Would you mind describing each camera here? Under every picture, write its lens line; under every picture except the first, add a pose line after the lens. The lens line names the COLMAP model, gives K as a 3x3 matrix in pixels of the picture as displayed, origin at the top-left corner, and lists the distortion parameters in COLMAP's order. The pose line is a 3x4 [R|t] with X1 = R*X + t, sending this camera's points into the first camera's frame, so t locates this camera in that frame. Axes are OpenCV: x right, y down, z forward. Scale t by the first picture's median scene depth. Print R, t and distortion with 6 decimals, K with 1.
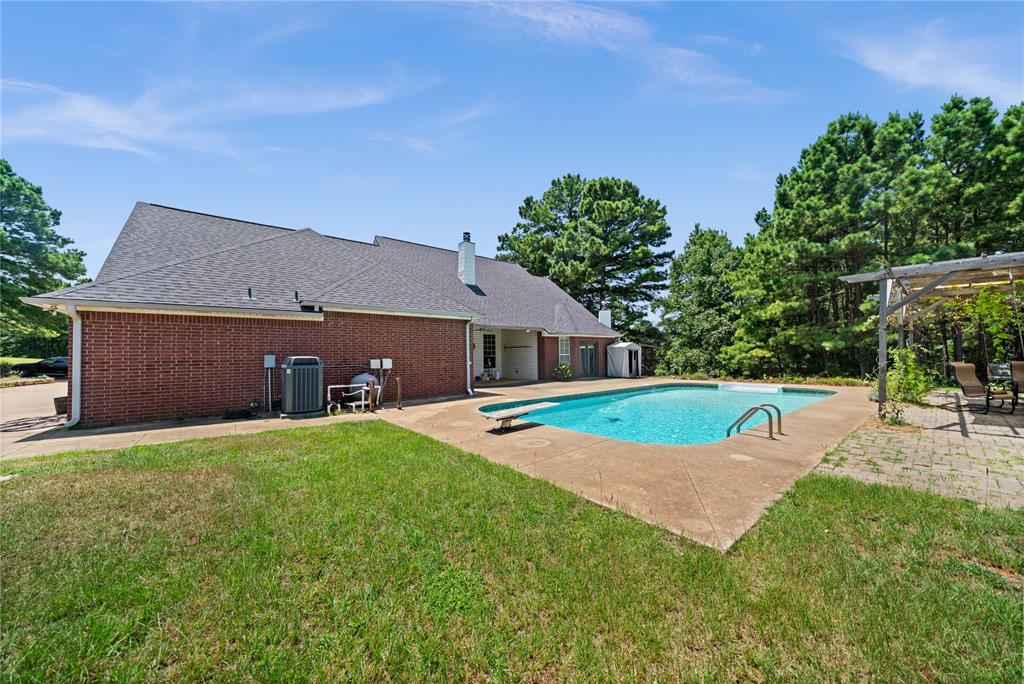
lens RADIAL K [[356.4, 0, 515.7], [0, 356.4, 334.4], [0, 0, 1]] dist [-0.001573, -0.000136]
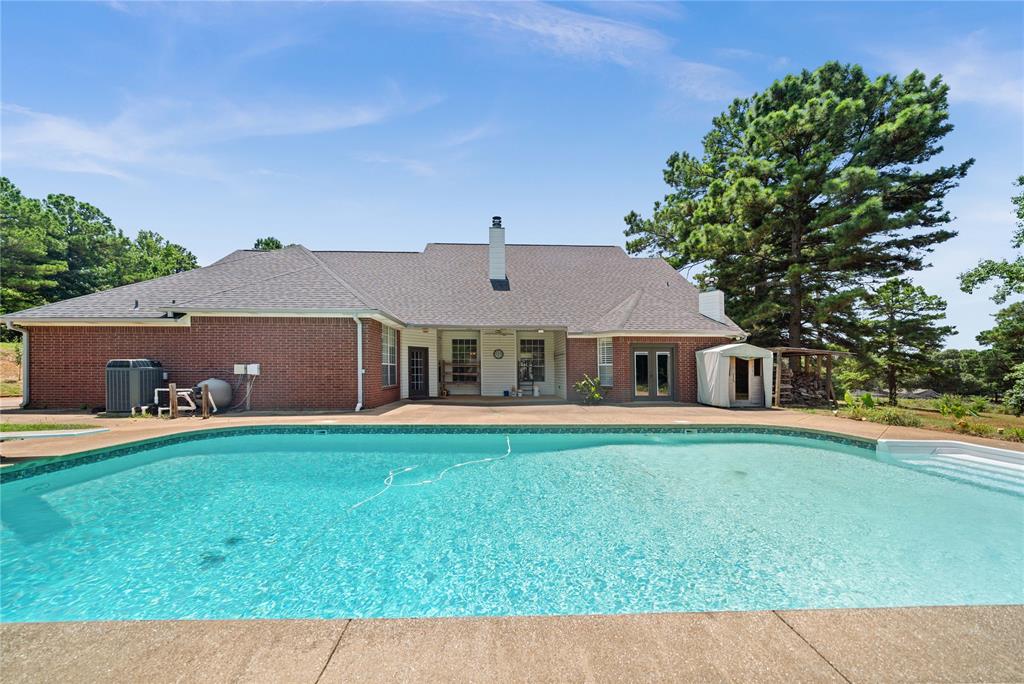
lens RADIAL K [[354.9, 0, 511.3], [0, 354.9, 355.8], [0, 0, 1]] dist [-0.007073, -0.000176]
pose [[0.786798, -0.010163, -0.617127, 0.381674], [0.023110, 0.999648, 0.013000, 0.025687], [0.616778, -0.024490, 0.786756, 0.353140]]
